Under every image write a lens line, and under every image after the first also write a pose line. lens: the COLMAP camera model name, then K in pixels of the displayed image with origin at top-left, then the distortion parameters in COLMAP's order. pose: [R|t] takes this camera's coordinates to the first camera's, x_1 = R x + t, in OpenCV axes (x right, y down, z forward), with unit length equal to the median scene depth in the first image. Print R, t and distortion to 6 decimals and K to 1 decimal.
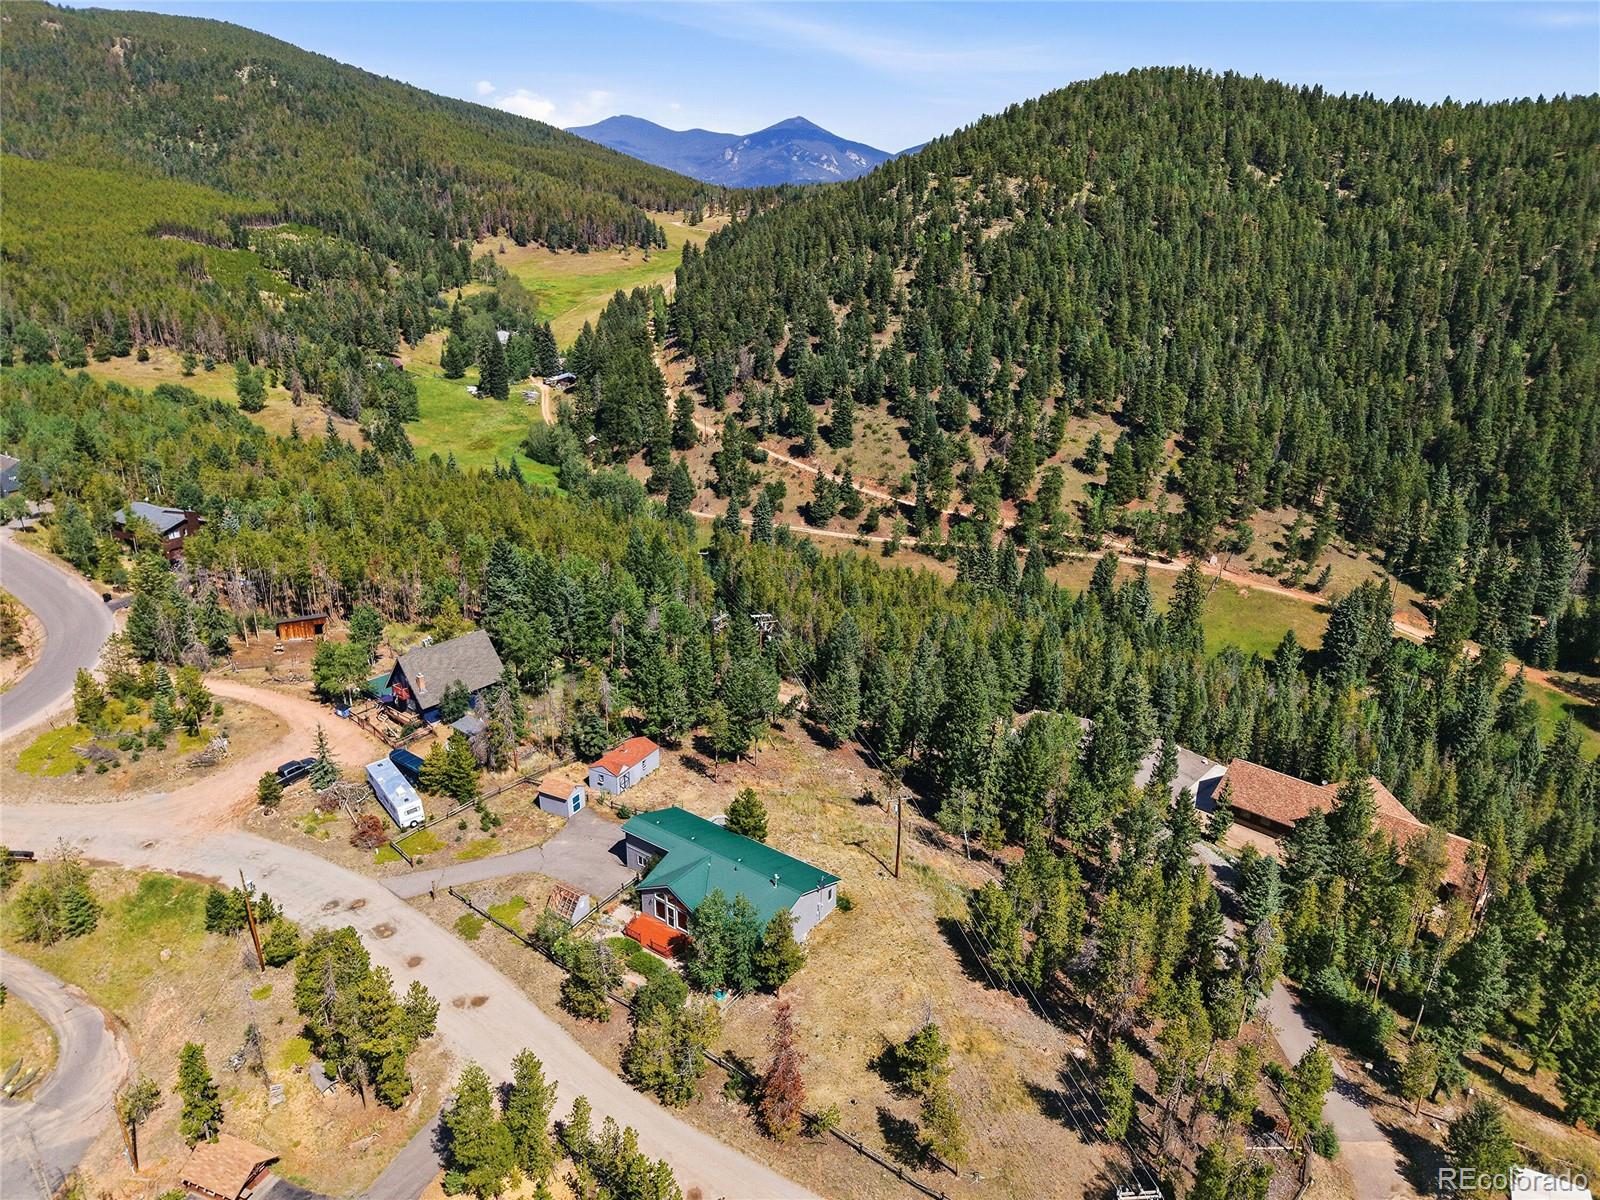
lens RADIAL K [[1084.9, 0, 807.6], [0, 1084.9, 600.7], [0, 0, 1]] dist [0.031641, -0.031663]
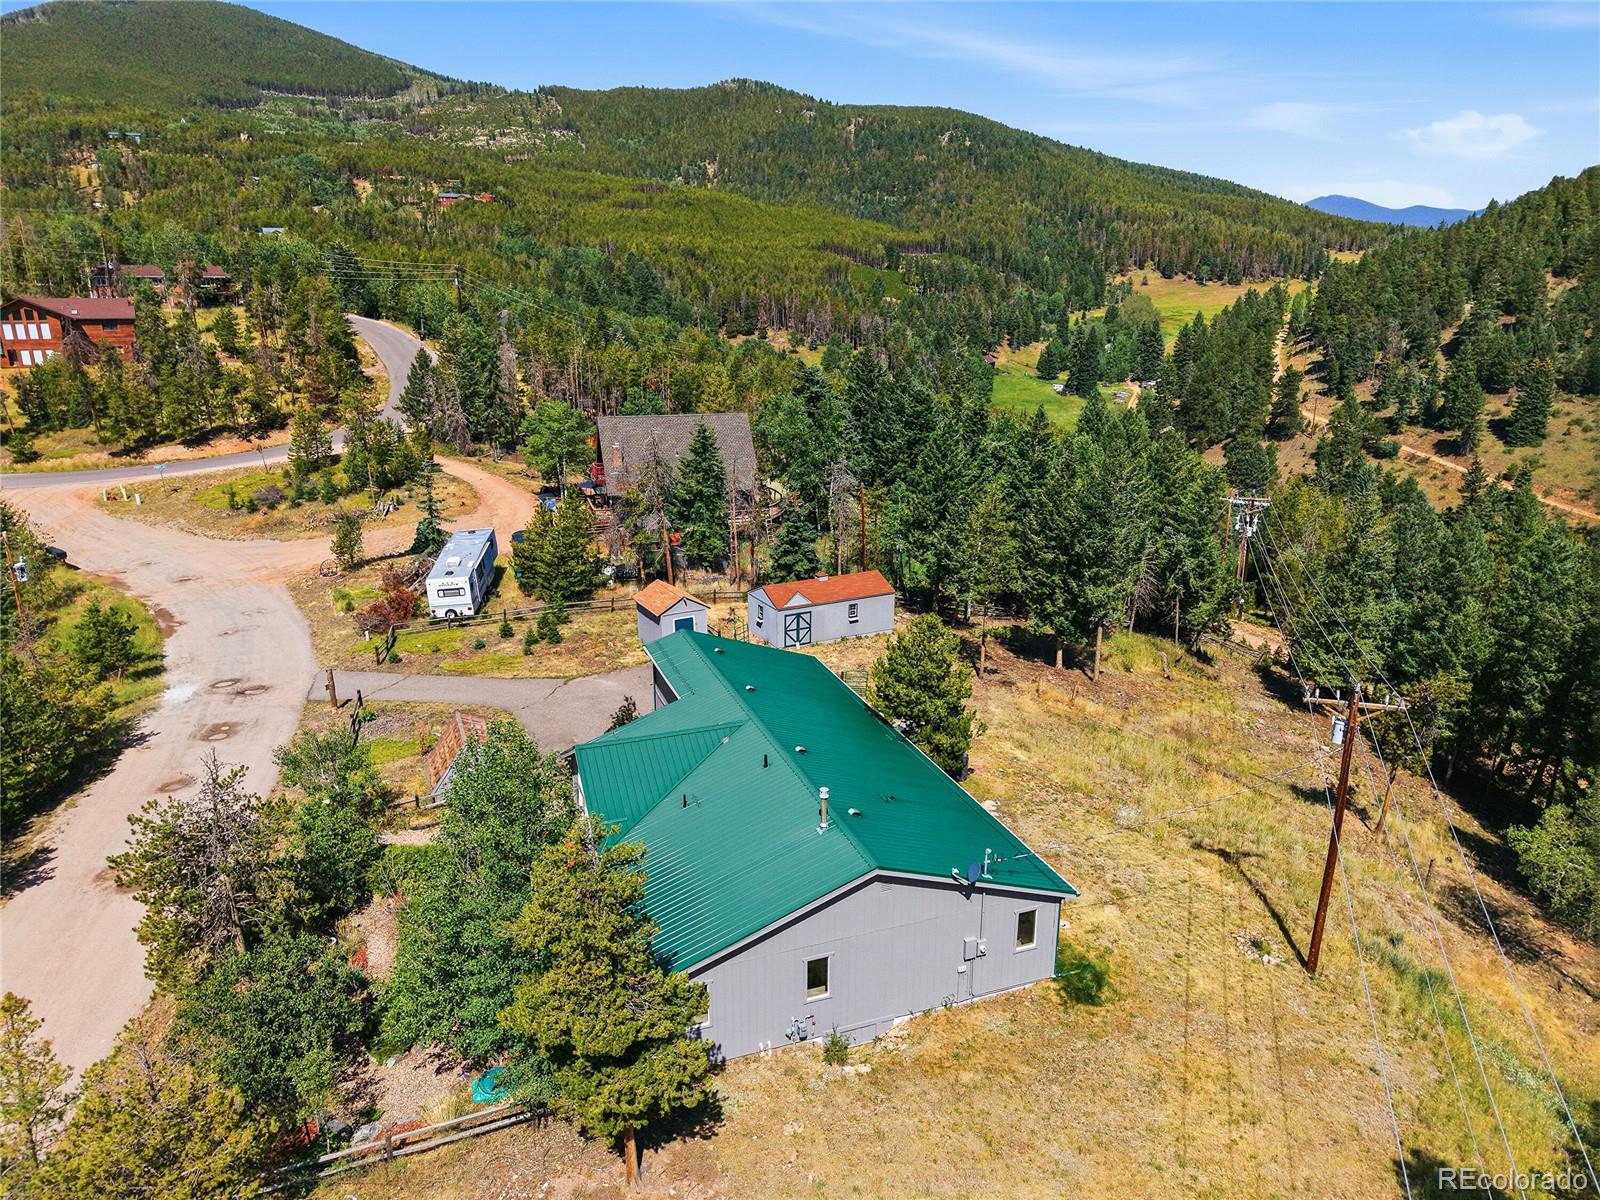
lens RADIAL K [[1084.9, 0, 800.2], [0, 1084.9, 590.5], [0, 0, 1]] dist [0.031641, -0.031663]
pose [[0.832979, 0.148724, -0.532942, 0.023744], [-0.192292, 0.980972, -0.026796, 0.039814], [0.518816, 0.124801, 0.845727, 0.140175]]
